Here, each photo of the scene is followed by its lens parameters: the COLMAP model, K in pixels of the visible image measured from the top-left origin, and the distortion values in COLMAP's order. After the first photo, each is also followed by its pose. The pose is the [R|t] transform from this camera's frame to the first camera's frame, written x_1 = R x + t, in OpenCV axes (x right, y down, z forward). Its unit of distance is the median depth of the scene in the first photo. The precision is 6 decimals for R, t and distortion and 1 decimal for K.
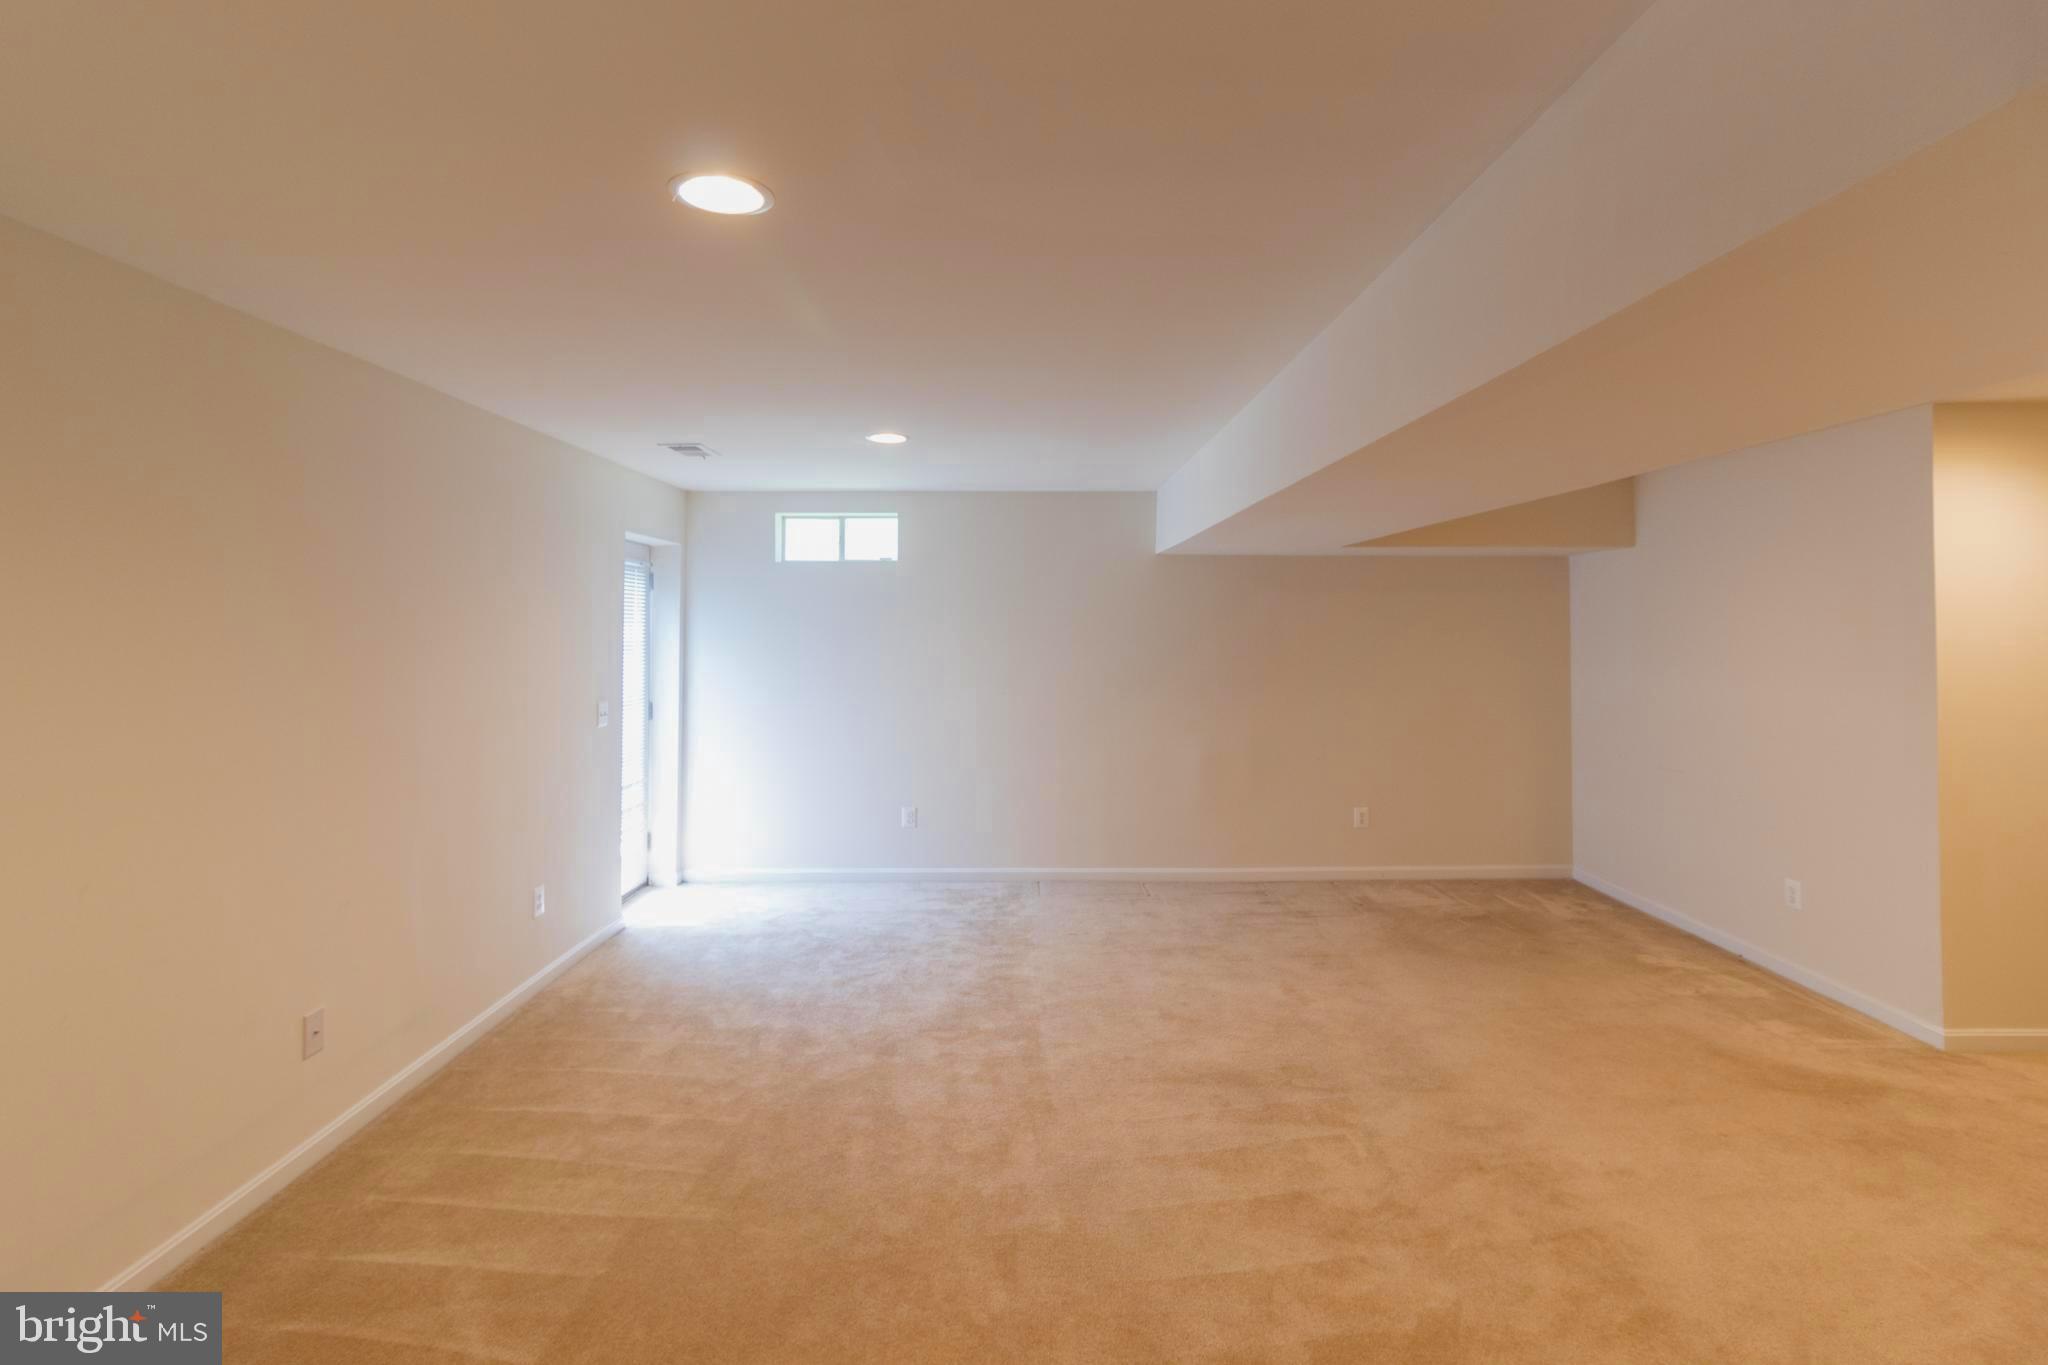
lens RADIAL K [[942.6, 0, 1033.6], [0, 942.6, 673.1], [0, 0, 1]] dist [0.014880, 0.000050]
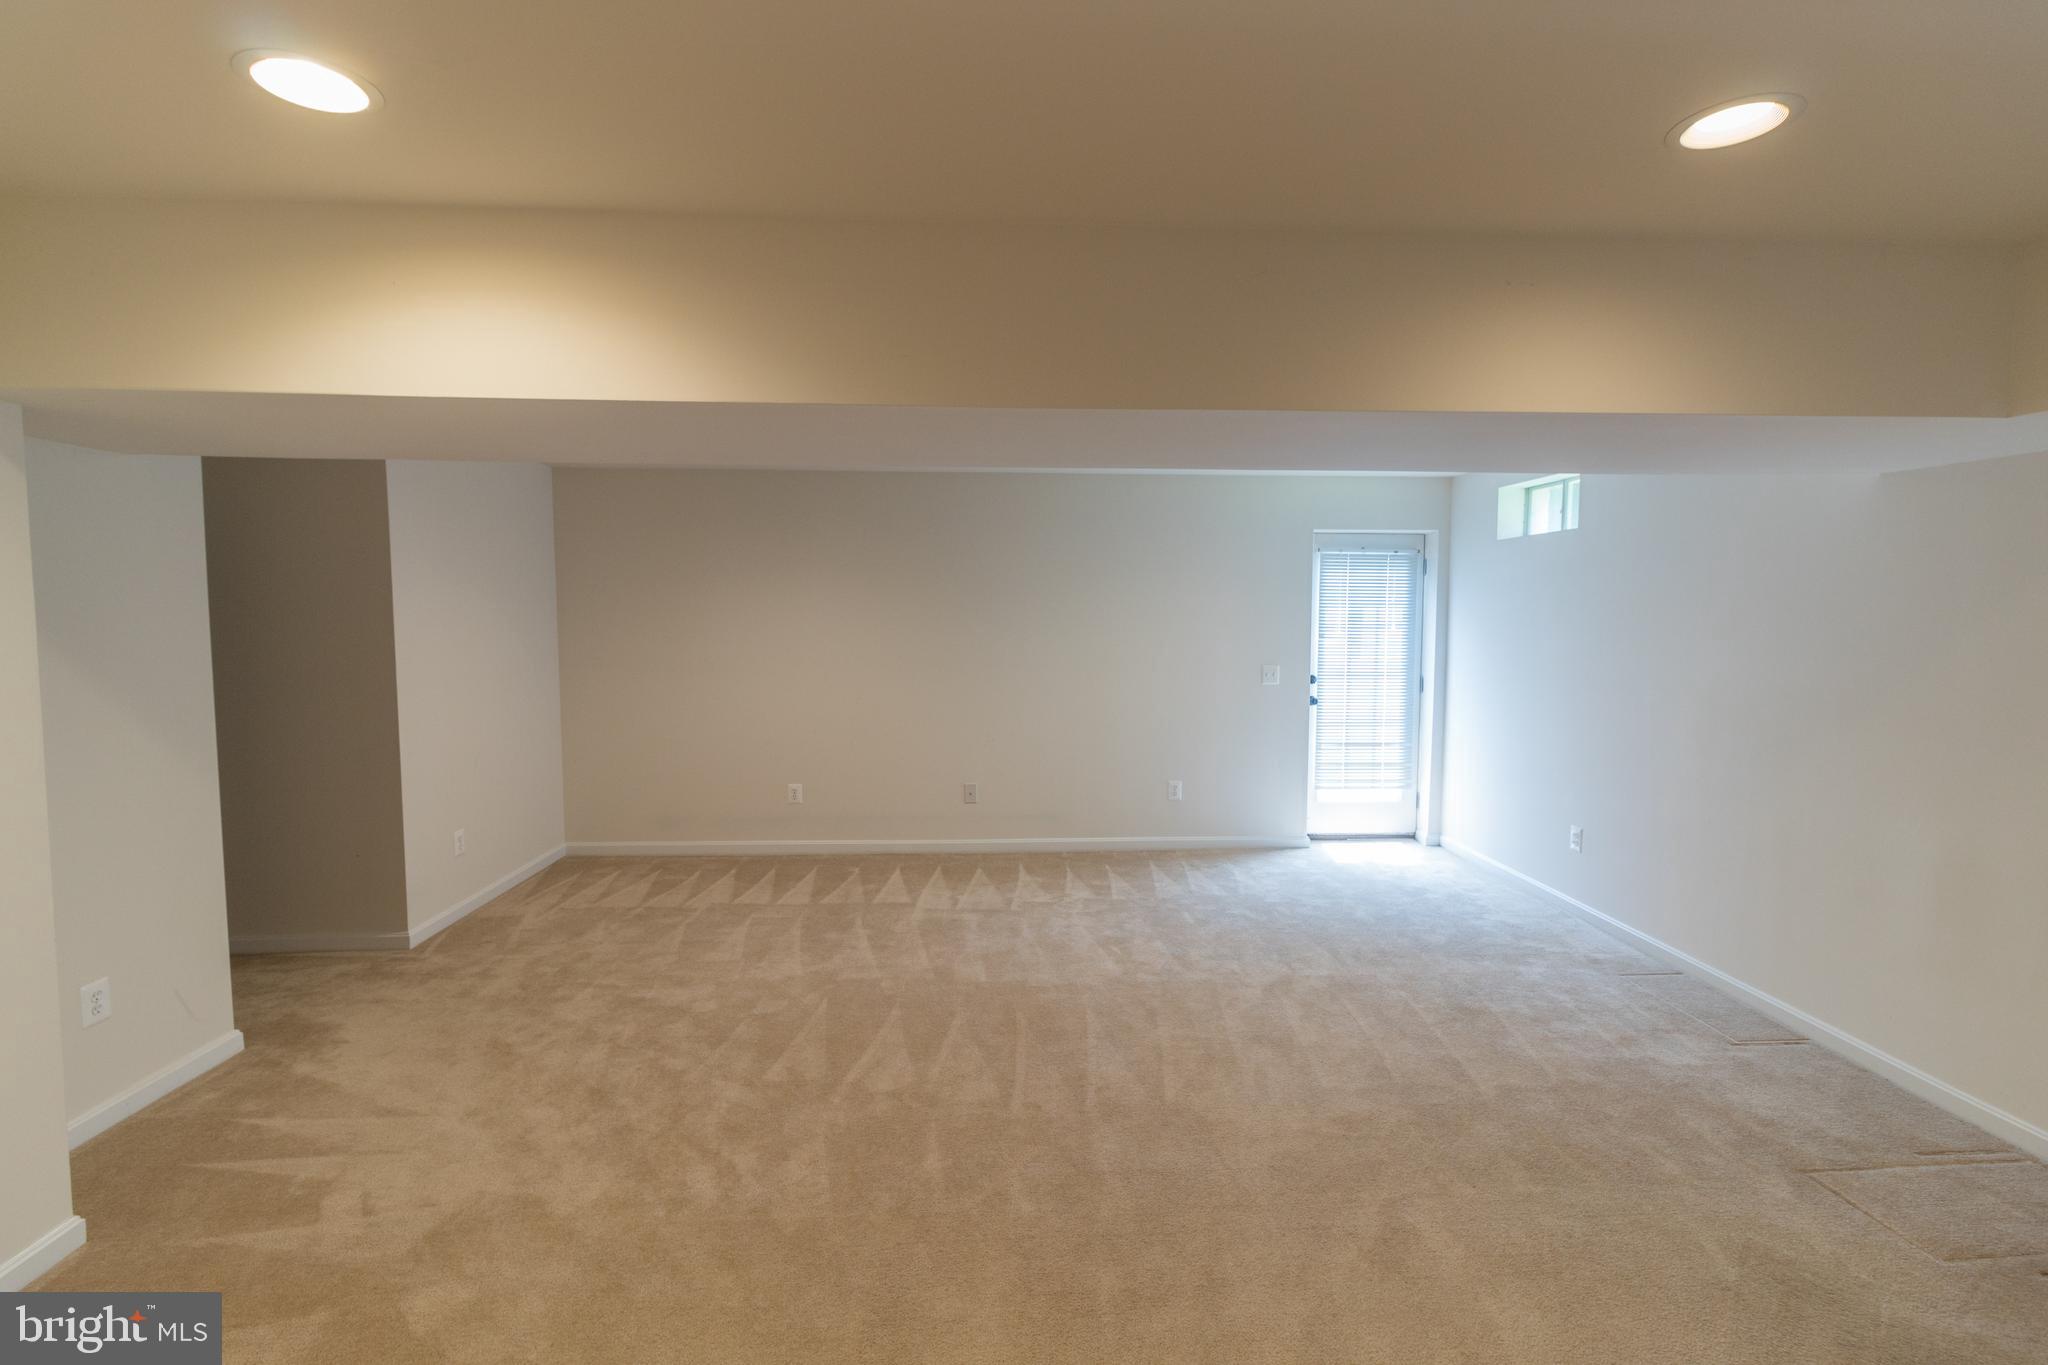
lens RADIAL K [[942.6, 0, 1033.6], [0, 942.6, 673.1], [0, 0, 1]] dist [0.014880, 0.000050]
pose [[0.060832, 0.068458, -0.995798, 0.833951], [-0.045032, 0.996818, 0.065777, -0.031220], [0.997132, 0.040841, 0.063721, 0.584500]]
